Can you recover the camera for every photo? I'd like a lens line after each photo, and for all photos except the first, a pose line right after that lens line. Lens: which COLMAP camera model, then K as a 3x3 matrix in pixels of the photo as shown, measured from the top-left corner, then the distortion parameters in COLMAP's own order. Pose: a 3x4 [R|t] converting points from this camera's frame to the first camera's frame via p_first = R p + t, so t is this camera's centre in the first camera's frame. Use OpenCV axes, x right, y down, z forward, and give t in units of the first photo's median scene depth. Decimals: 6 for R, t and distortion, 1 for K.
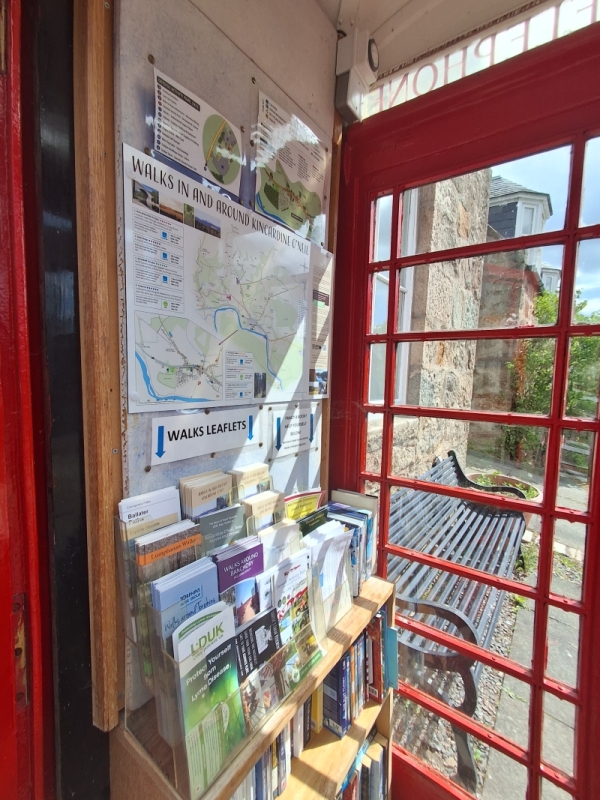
lens RADIAL K [[372.7, 0, 301.0], [0, 372.7, 402.4], [0, 0, 1]] dist [-0.005781, -0.000257]
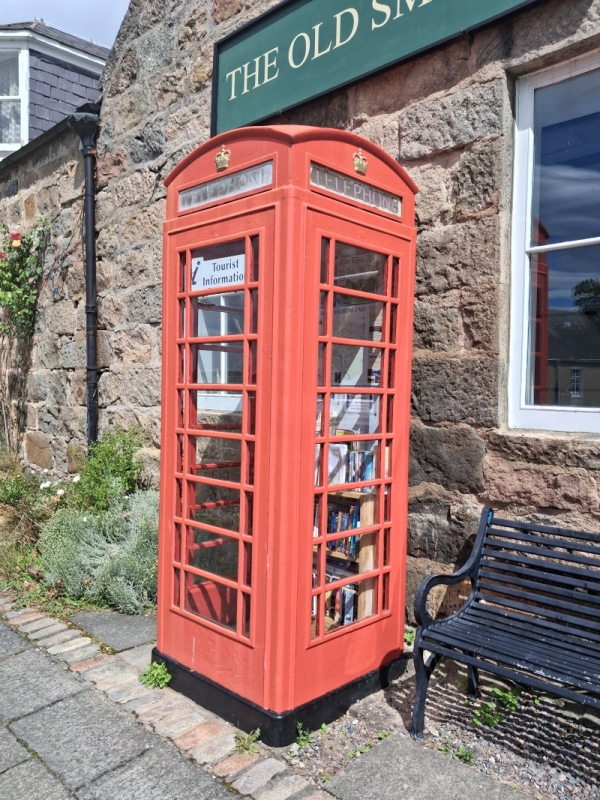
lens RADIAL K [[631.1, 0, 287.2], [0, 631.1, 416.8], [0, 0, 1]] dist [0.012599, -0.028129]
pose [[-0.169194, 0.016030, -0.985452, 3.178650], [-0.098509, 0.994586, 0.033092, 0.082727], [0.980647, 0.102674, -0.166699, 1.139481]]
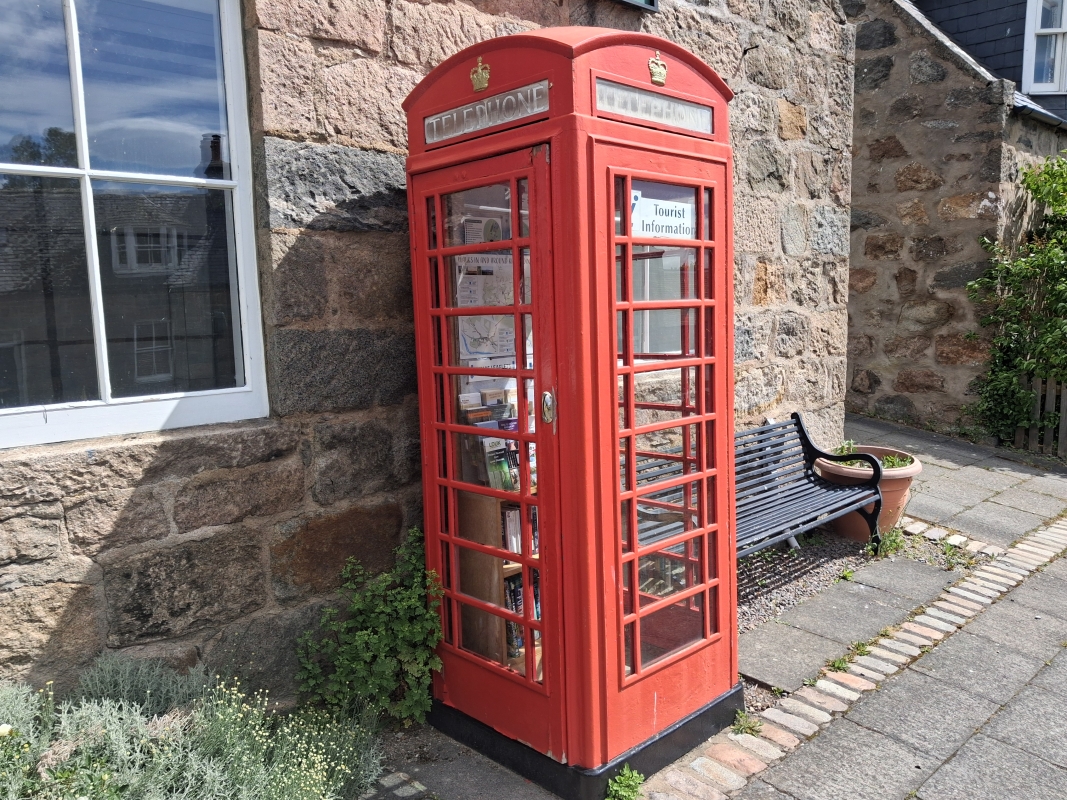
lens RADIAL K [[841.7, 0, 541.6], [0, 841.7, 402.3], [0, 0, 1]] dist [0.012599, -0.028129]
pose [[0.984301, -0.036199, -0.172746, 0.593175], [0.042408, 0.998575, 0.032390, 0.092006], [0.171327, -0.039208, 0.984434, -2.567136]]
